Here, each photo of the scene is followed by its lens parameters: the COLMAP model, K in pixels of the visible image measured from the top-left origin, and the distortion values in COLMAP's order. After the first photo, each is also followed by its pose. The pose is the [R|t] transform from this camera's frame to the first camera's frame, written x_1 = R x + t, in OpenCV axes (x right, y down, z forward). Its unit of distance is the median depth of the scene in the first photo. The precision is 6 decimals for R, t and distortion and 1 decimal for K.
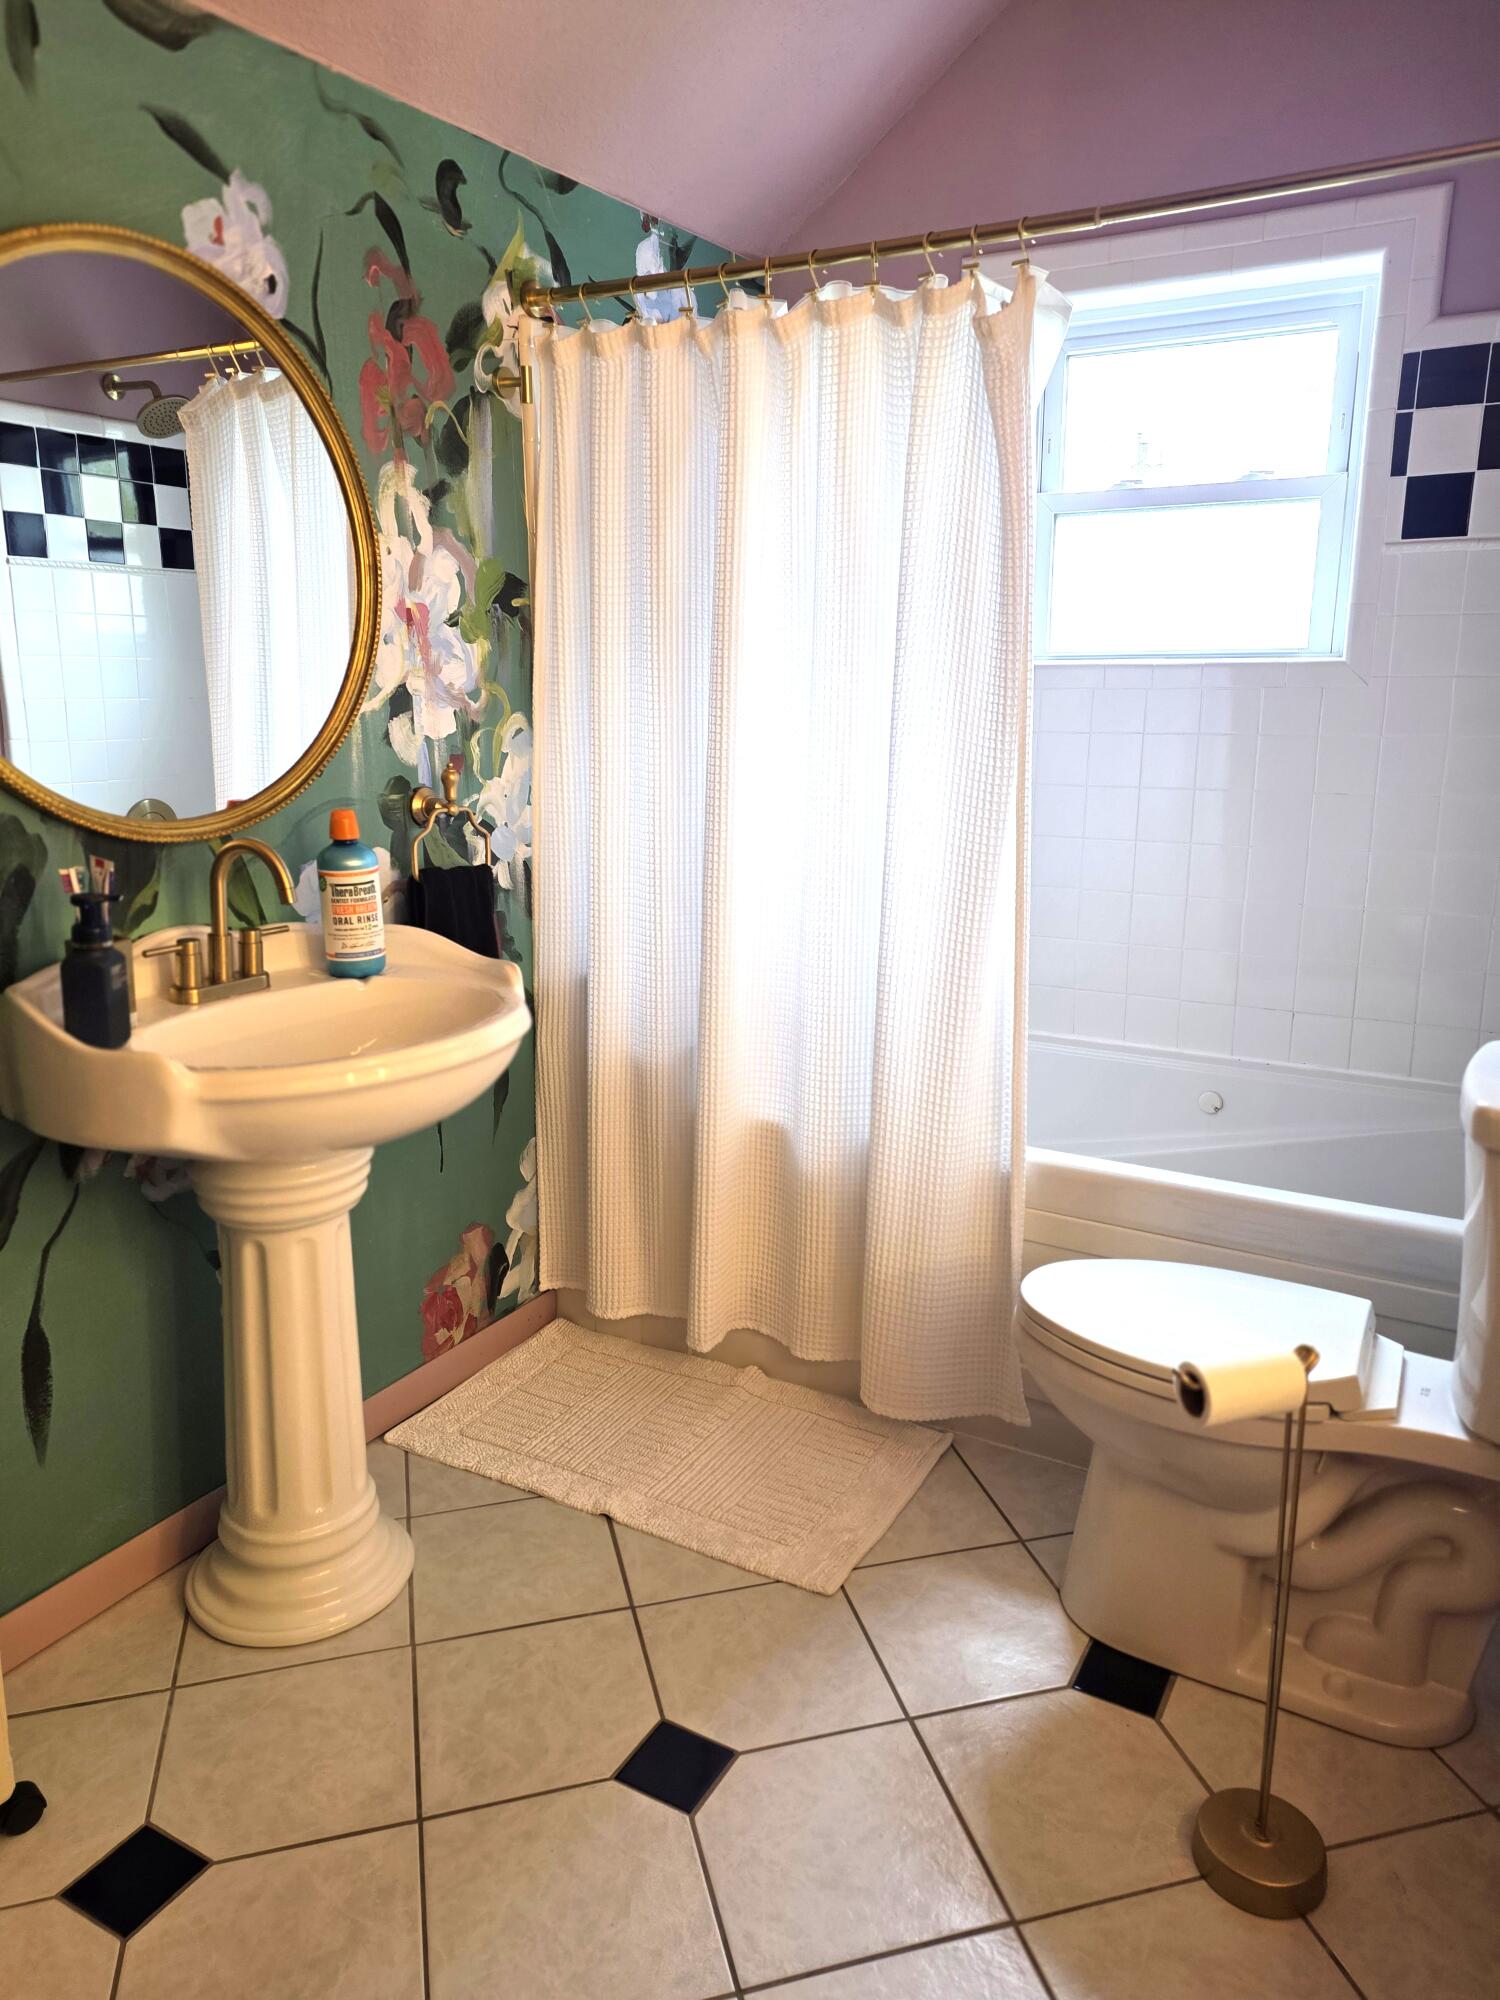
lens RADIAL K [[1369.7, 0, 754.8], [0, 1369.7, 985.5], [0, 0, 1]] dist [0.102644, -0.111553]
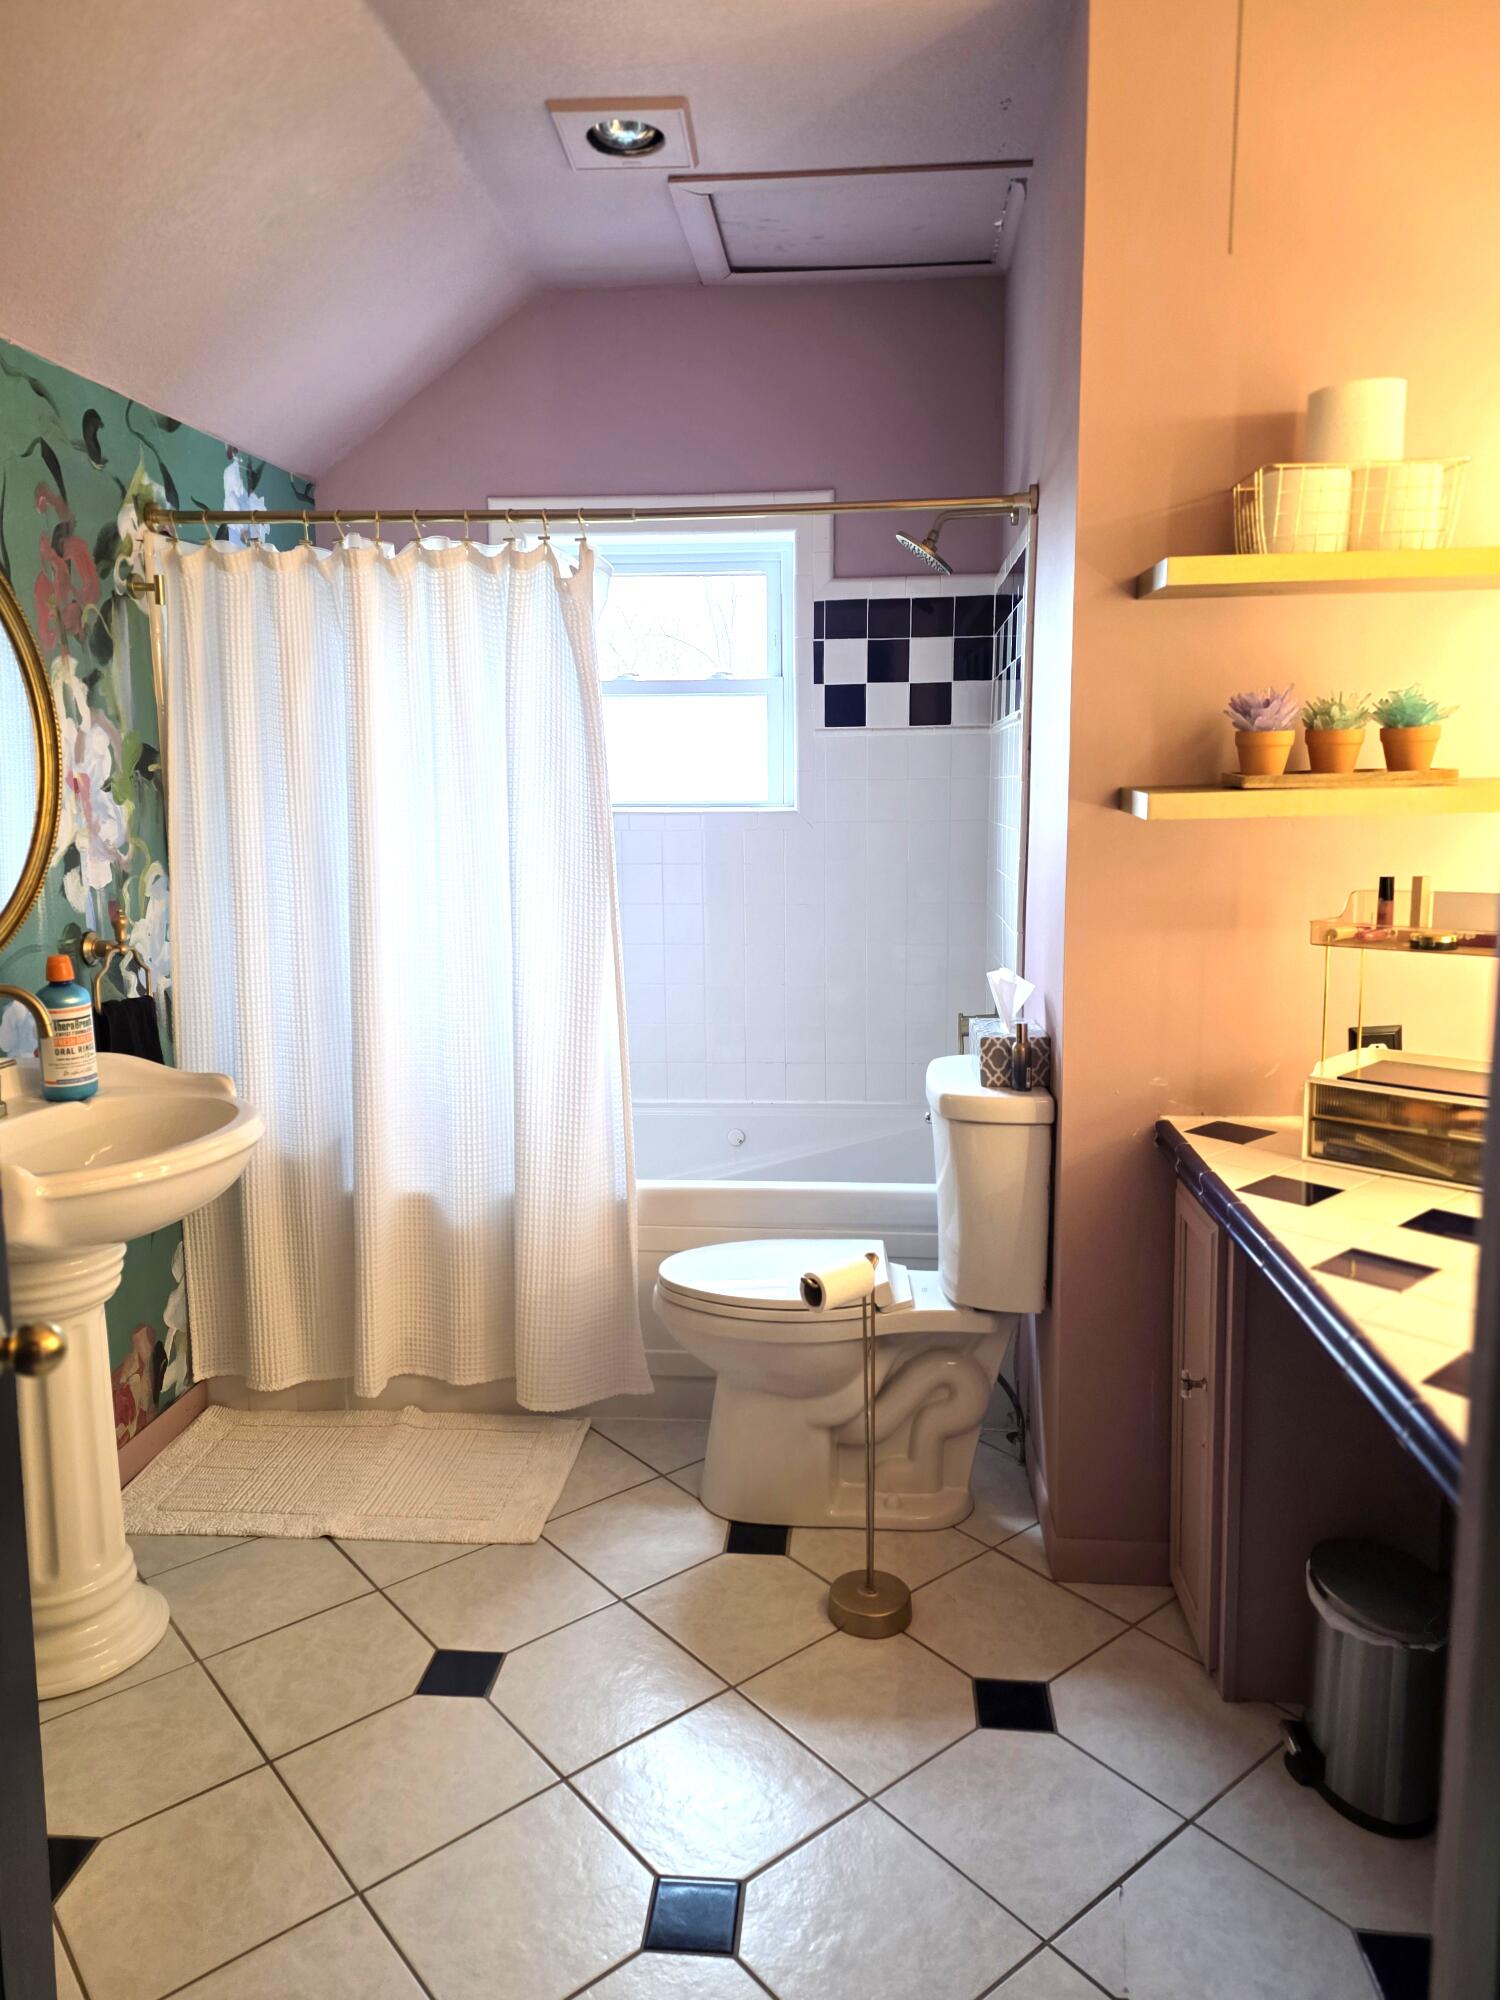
lens RADIAL K [[1369.7, 0, 754.8], [0, 1369.7, 985.5], [0, 0, 1]] dist [0.102644, -0.111553]
pose [[0.911141, -0.066985, 0.406614, -0.216492], [0.098173, 0.993575, -0.056308, 0.018046], [-0.400230, 0.091223, 0.911863, -0.258399]]
